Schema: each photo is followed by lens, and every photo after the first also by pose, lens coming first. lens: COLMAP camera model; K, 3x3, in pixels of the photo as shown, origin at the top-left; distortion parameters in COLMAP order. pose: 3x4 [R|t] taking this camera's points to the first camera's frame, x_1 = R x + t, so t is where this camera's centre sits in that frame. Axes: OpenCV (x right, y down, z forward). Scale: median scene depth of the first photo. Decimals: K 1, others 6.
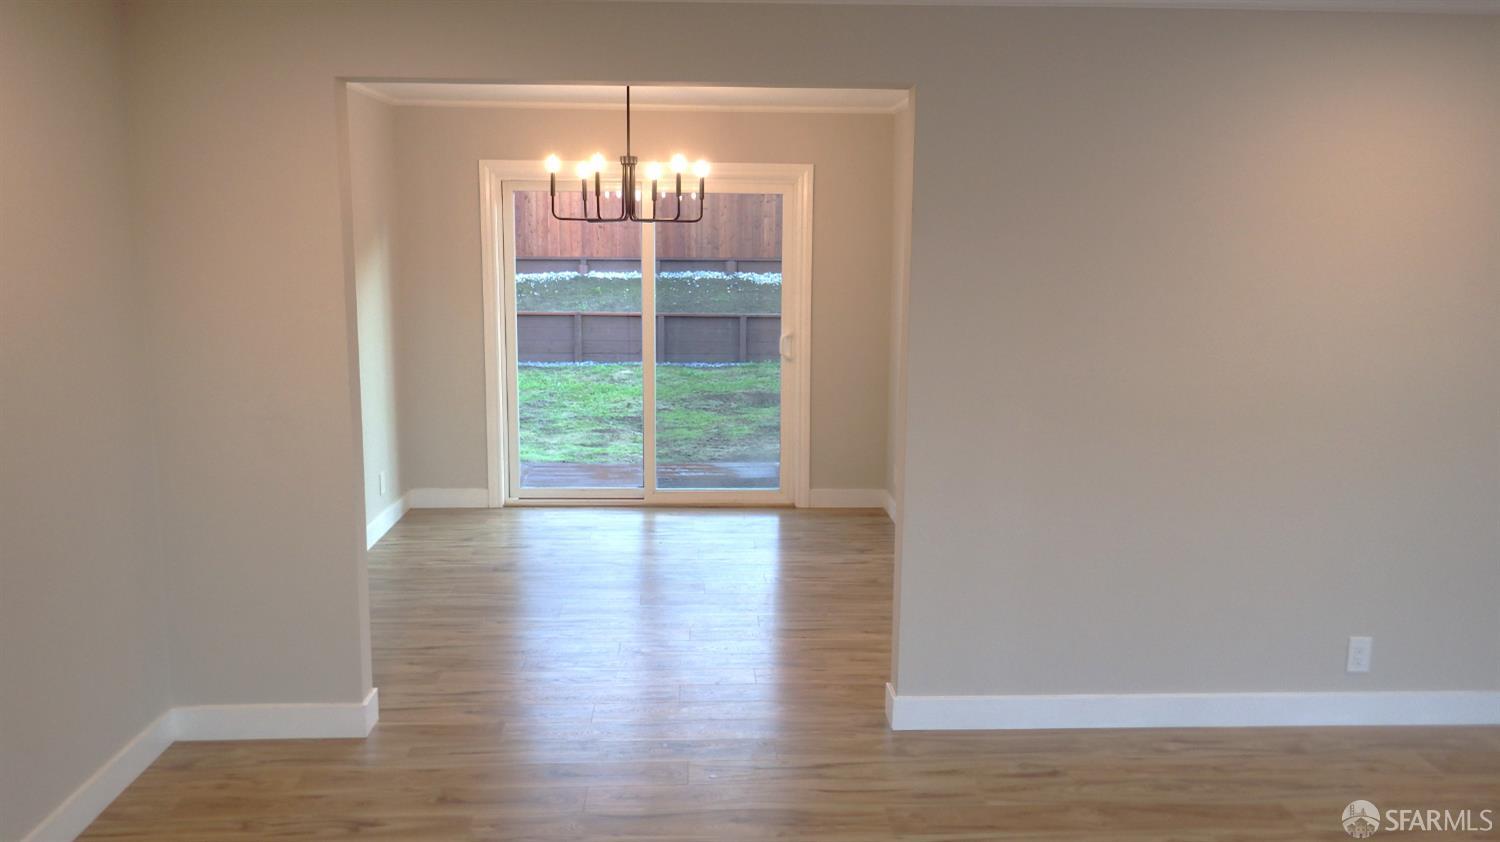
lens RADIAL K [[1061.1, 0, 750.0], [0, 1061.1, 421.0], [0, 0, 1]] dist [0.064165, -0.000067]
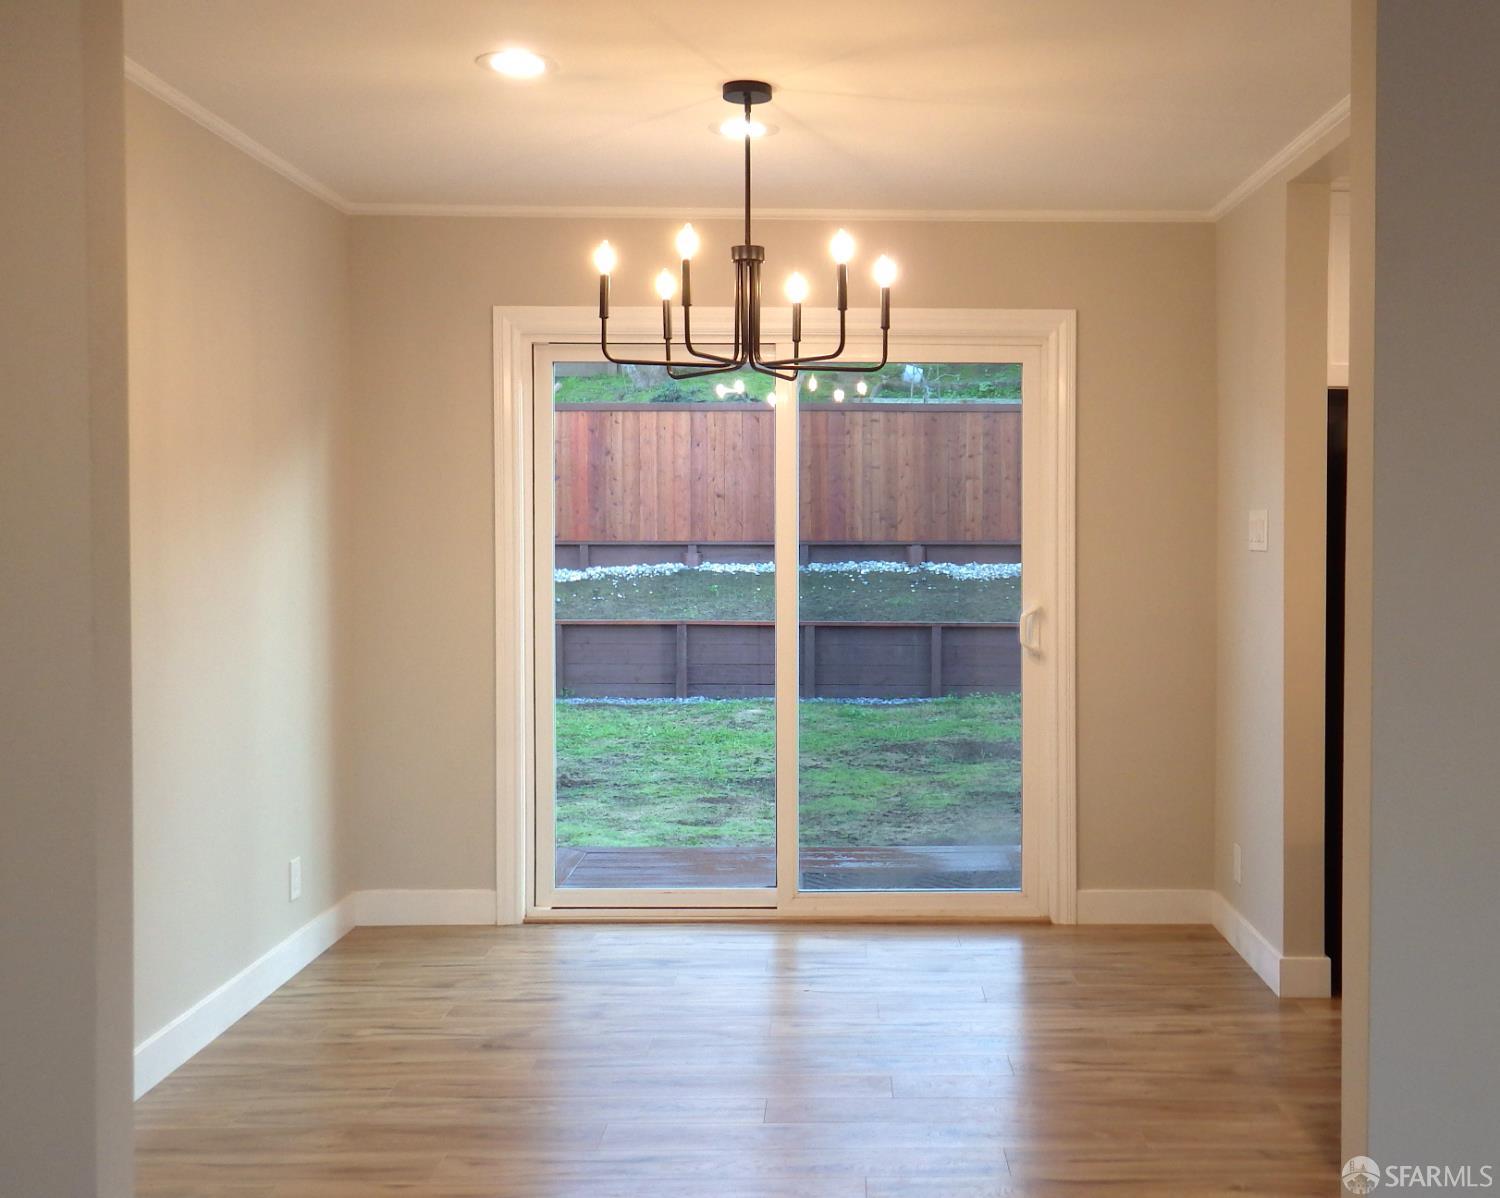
lens RADIAL K [[1544.9, 0, 880.5], [0, 1544.9, 598.3], [0, 0, 1]] dist [0.038893, 0.001158]
pose [[0.999269, -0.008872, -0.037194, -0.008294], [0.003994, 0.991606, -0.129233, 0.010053], [0.038028, 0.128990, 0.990916, 0.104586]]
